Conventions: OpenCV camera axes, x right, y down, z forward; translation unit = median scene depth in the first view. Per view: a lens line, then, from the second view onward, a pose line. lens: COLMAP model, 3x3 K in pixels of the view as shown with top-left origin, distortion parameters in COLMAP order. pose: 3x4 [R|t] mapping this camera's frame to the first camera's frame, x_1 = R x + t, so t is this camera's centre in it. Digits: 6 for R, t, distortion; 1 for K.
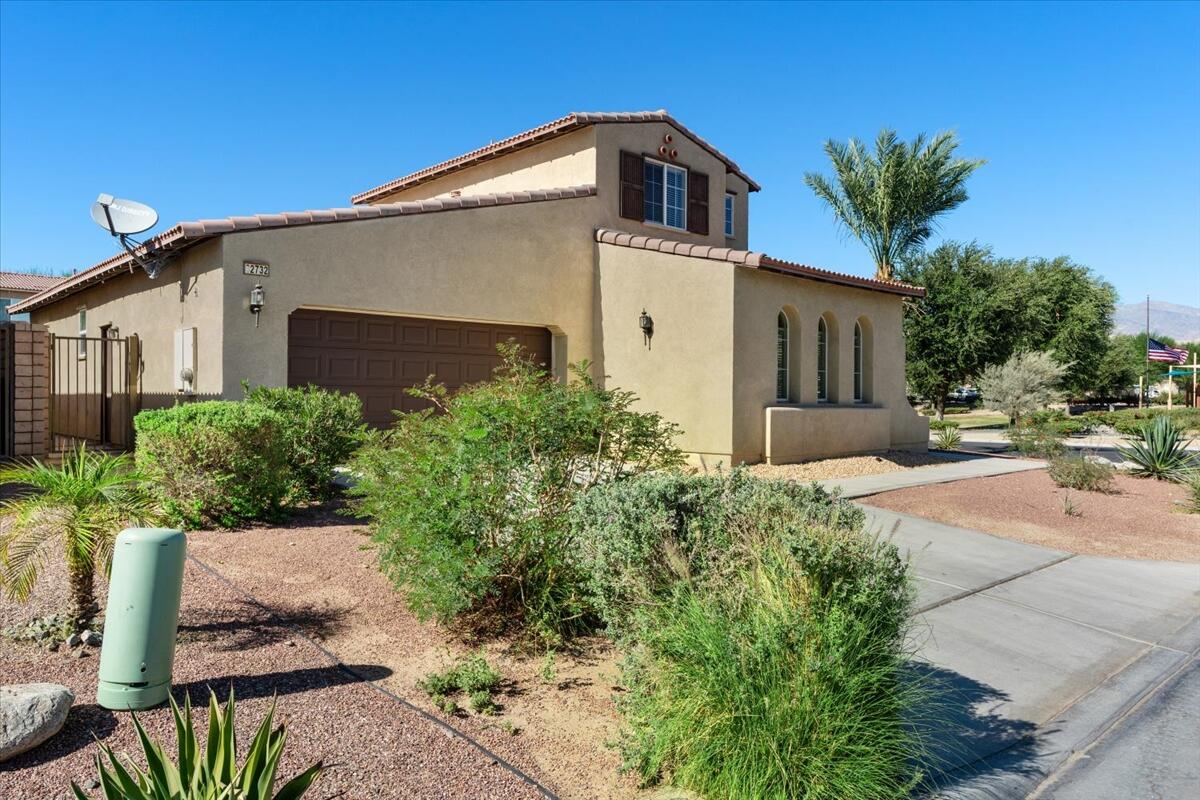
lens RADIAL K [[824.1, 0, 600.0], [0, 824.1, 397.3], [0, 0, 1]] dist [-0.006708, -0.000291]
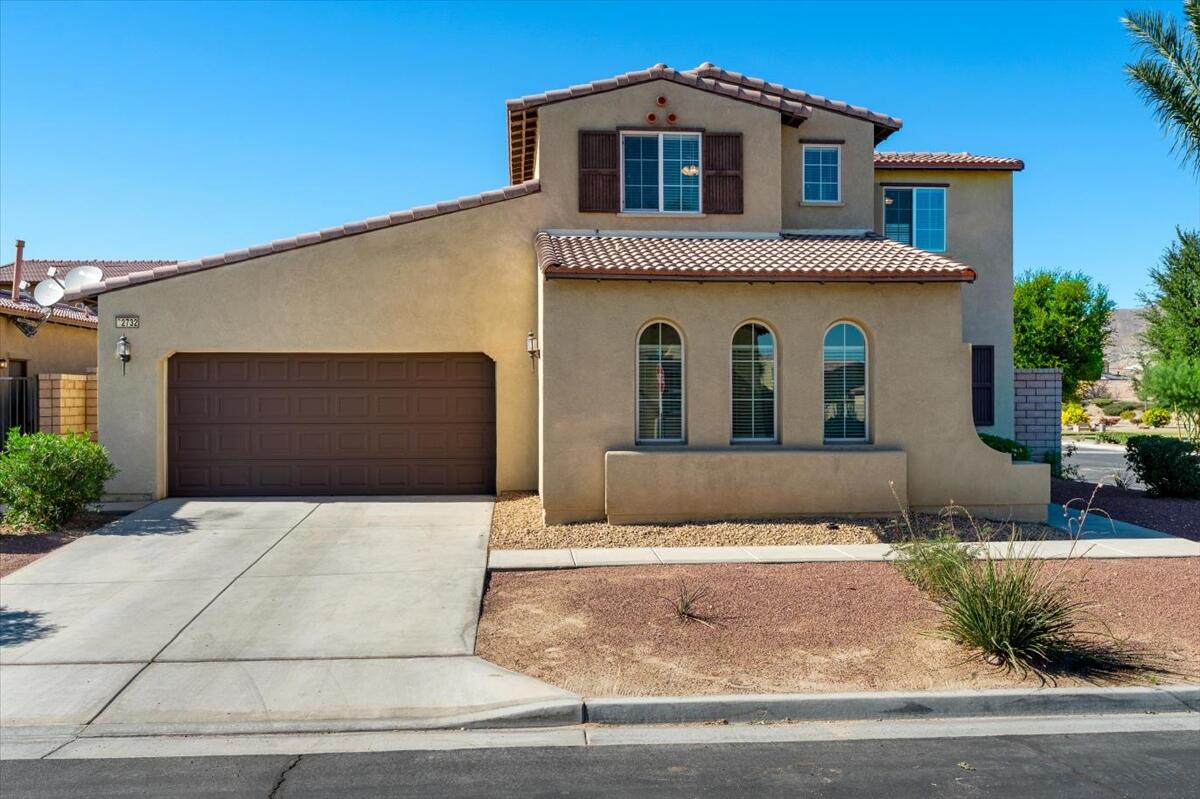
lens RADIAL K [[1165.5, 0, 600.1], [0, 1165.5, 403.4], [0, 0, 1]] dist [-0.005084, 0.000000]
pose [[0.783071, -0.008306, -0.621877, 0.827931], [0.004994, 0.999963, -0.007068, -0.023104], [0.621912, 0.002430, 0.783083, 0.118693]]
